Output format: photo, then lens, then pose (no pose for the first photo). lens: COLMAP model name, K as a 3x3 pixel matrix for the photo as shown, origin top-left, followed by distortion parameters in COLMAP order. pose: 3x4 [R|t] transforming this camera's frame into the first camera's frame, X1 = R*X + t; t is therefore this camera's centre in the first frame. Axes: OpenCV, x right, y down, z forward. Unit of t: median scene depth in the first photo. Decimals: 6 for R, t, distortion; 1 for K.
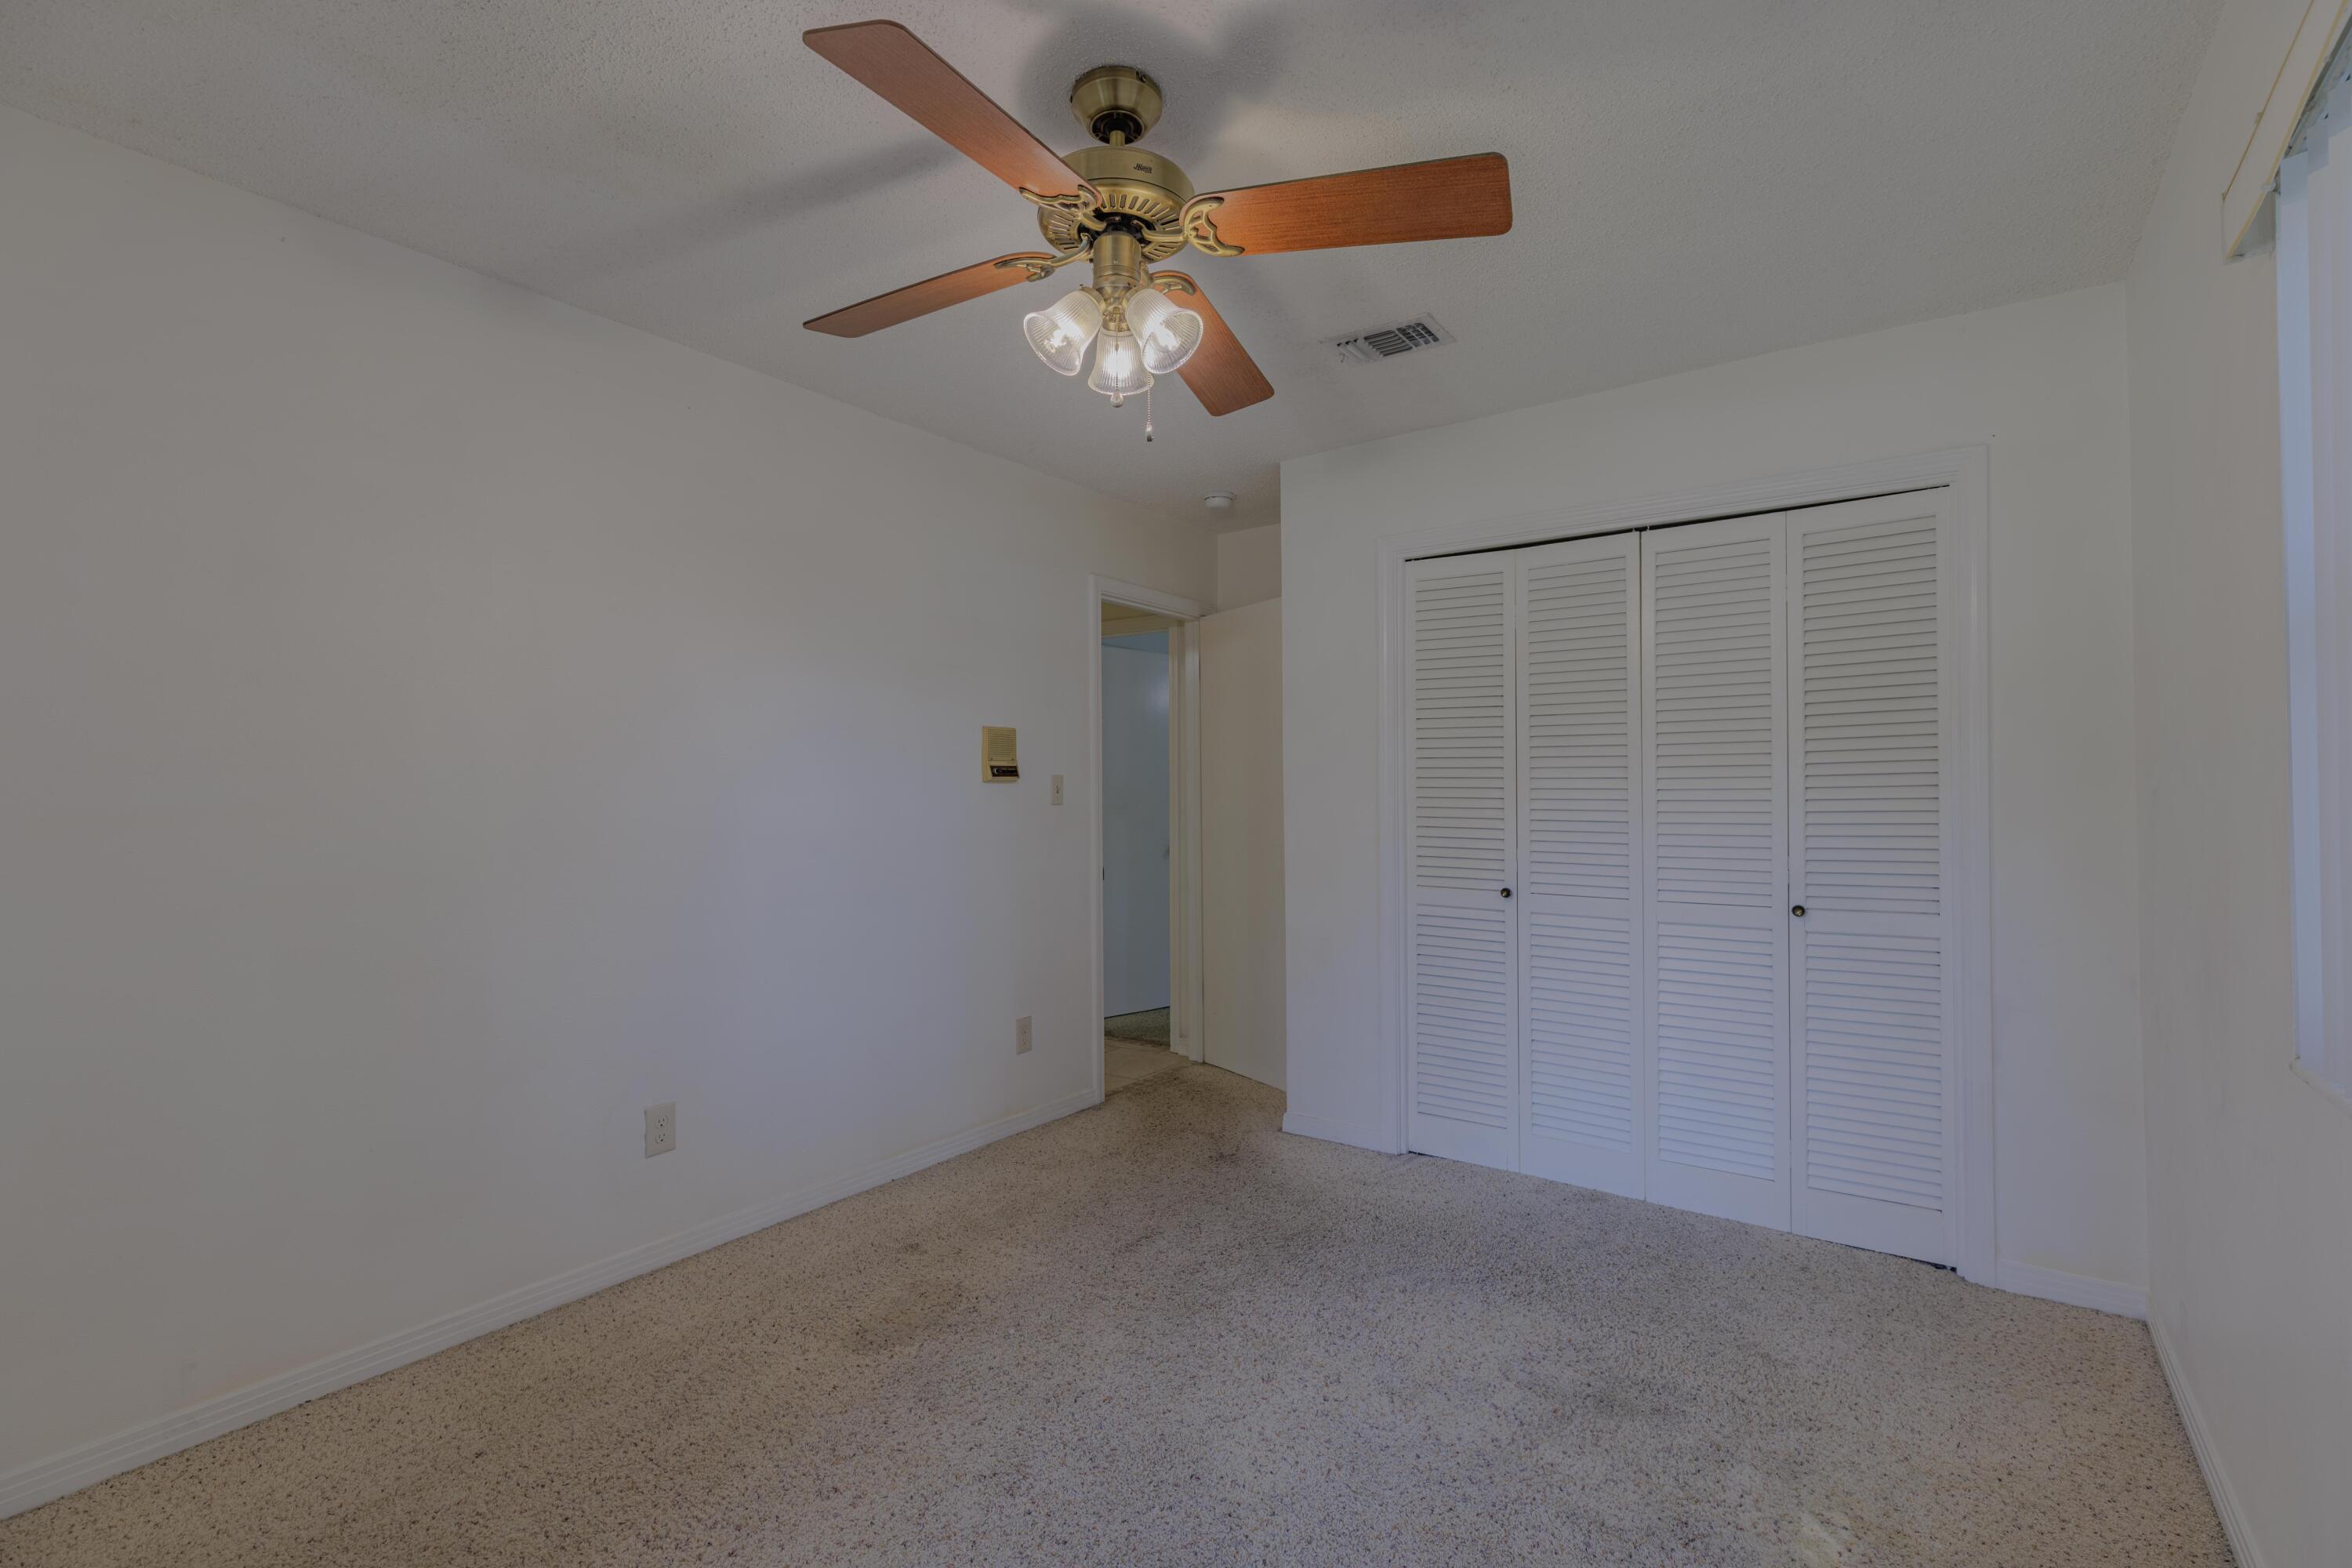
lens RADIAL K [[1038.7, 0, 1162.5], [0, 1038.7, 777.0], [0, 0, 1]] dist [0.003824, 0.000011]
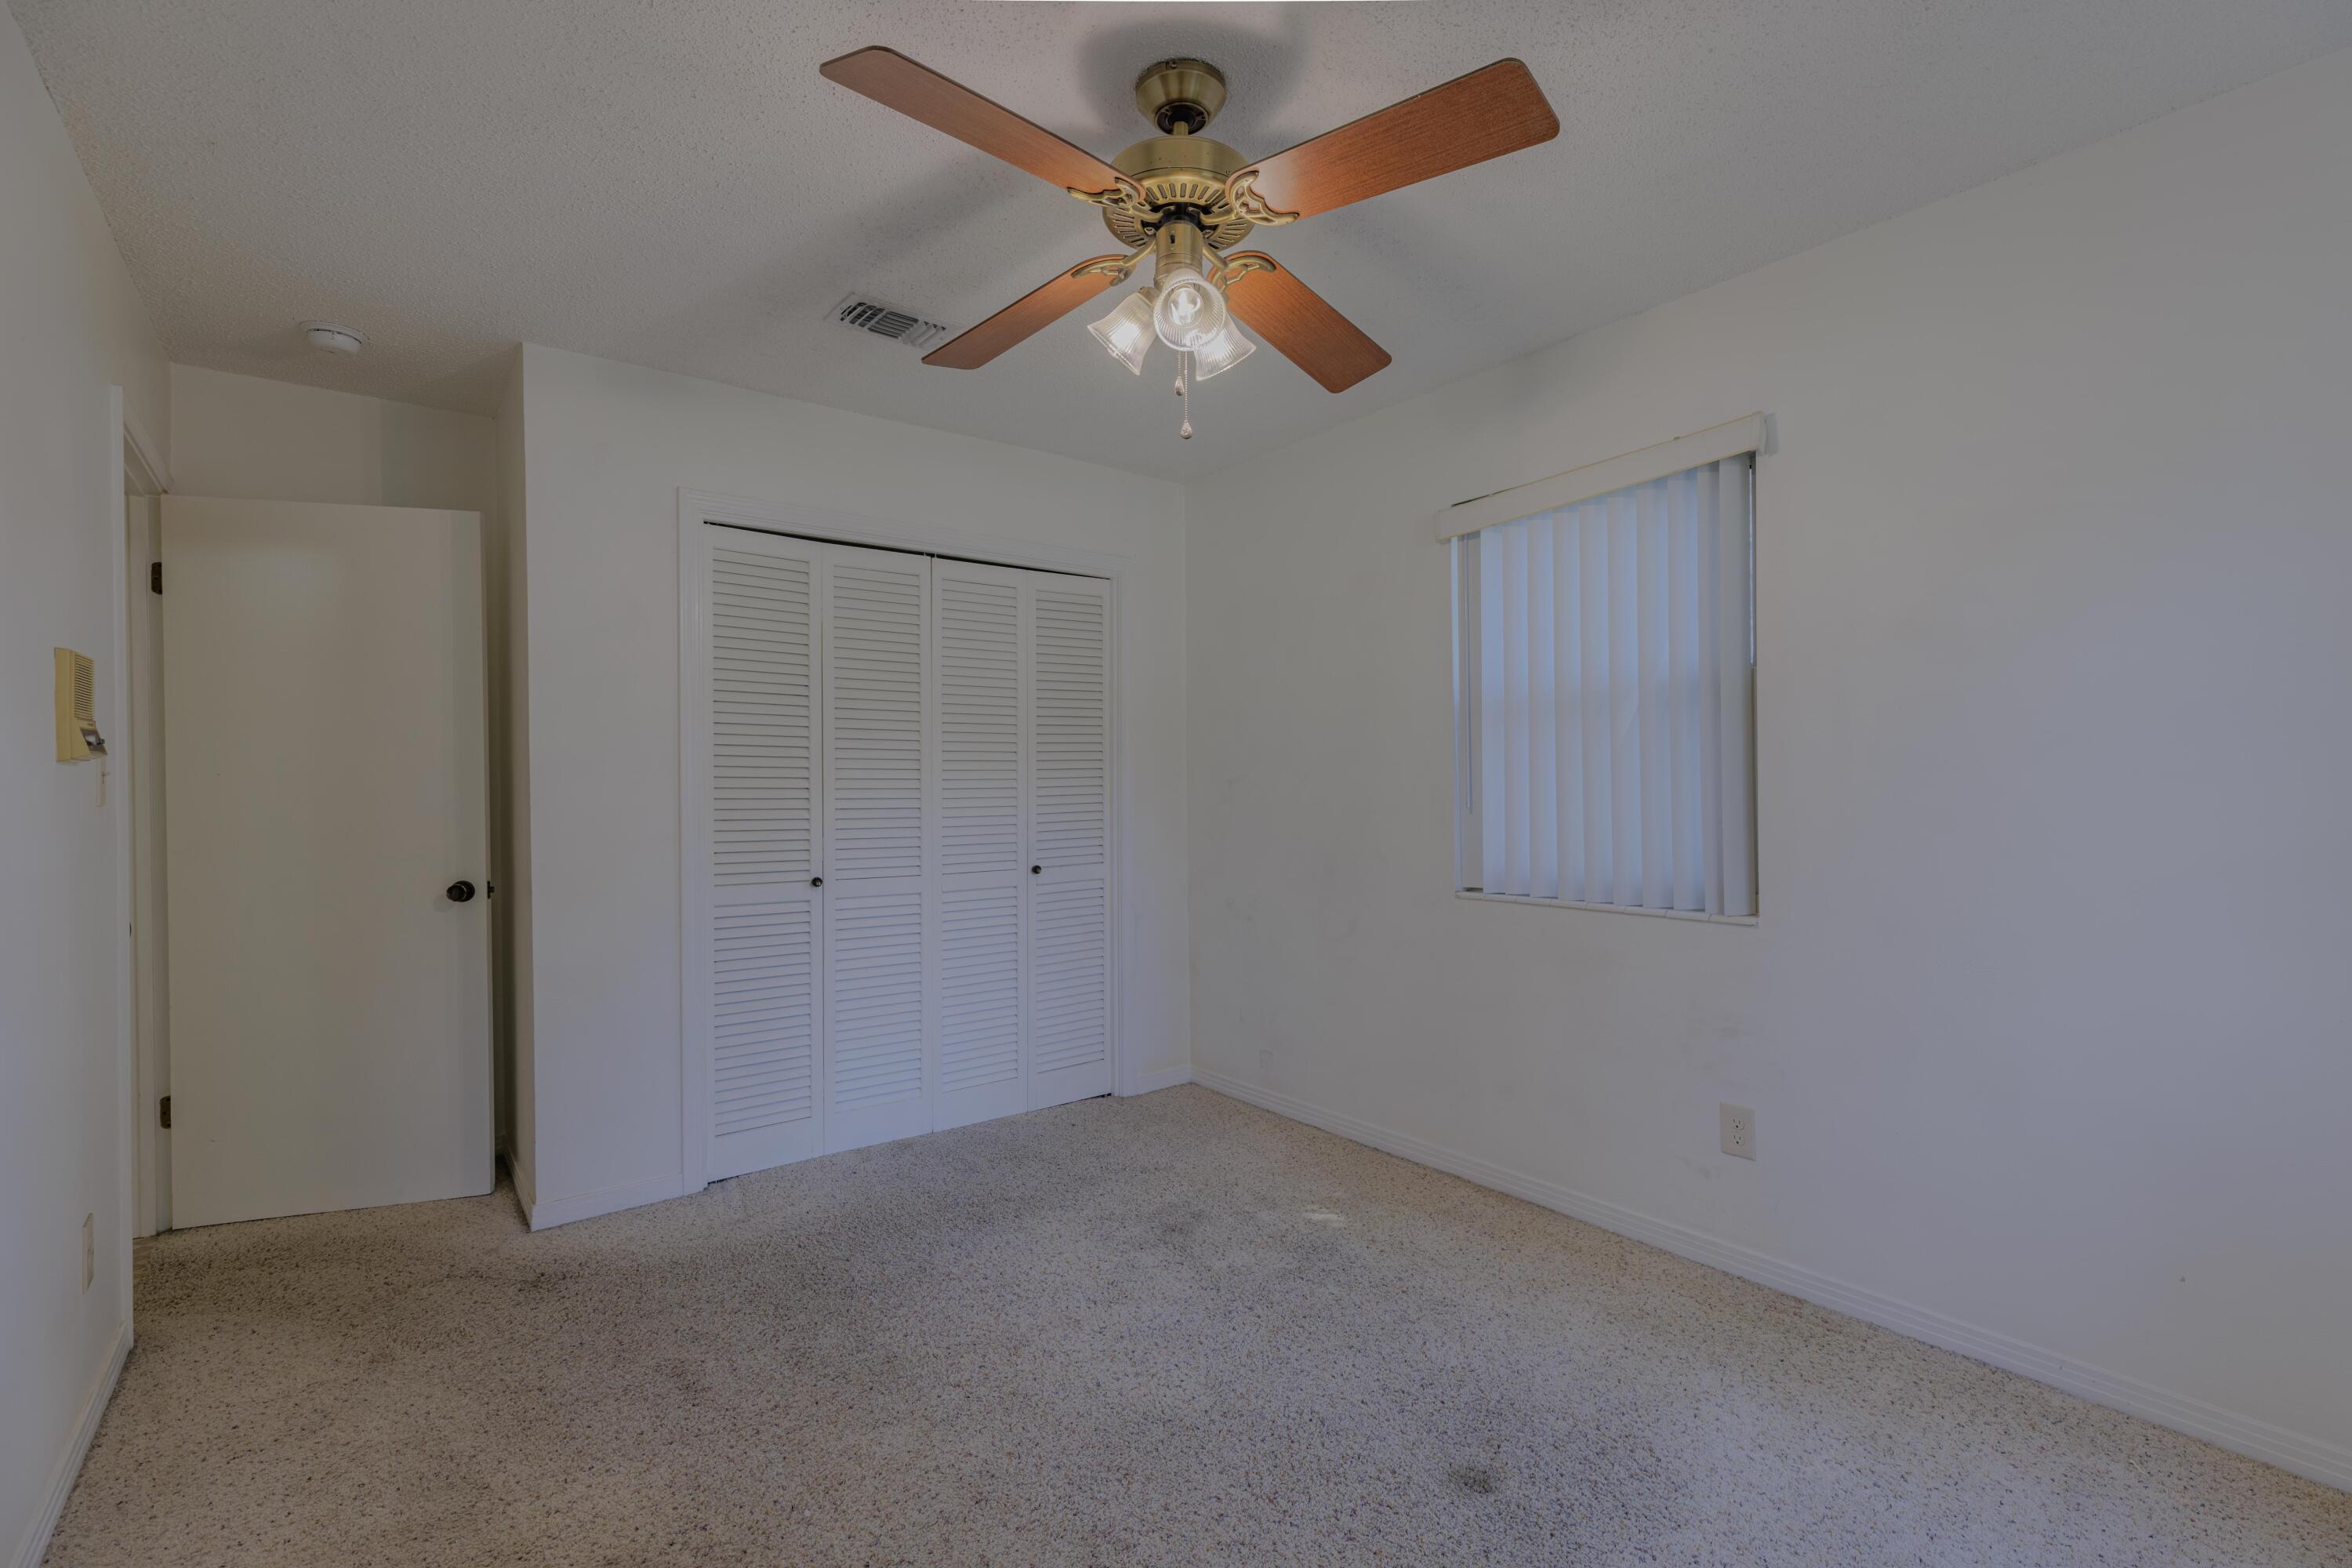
lens RADIAL K [[1038.7, 0, 1162.5], [0, 1038.7, 777.0], [0, 0, 1]] dist [0.003824, 0.000011]
pose [[0.285342, 0.011903, 0.958352, -0.621550], [-0.006958, 0.999922, -0.010348, 0.020575], [-0.958400, -0.003715, 0.285403, 0.449080]]
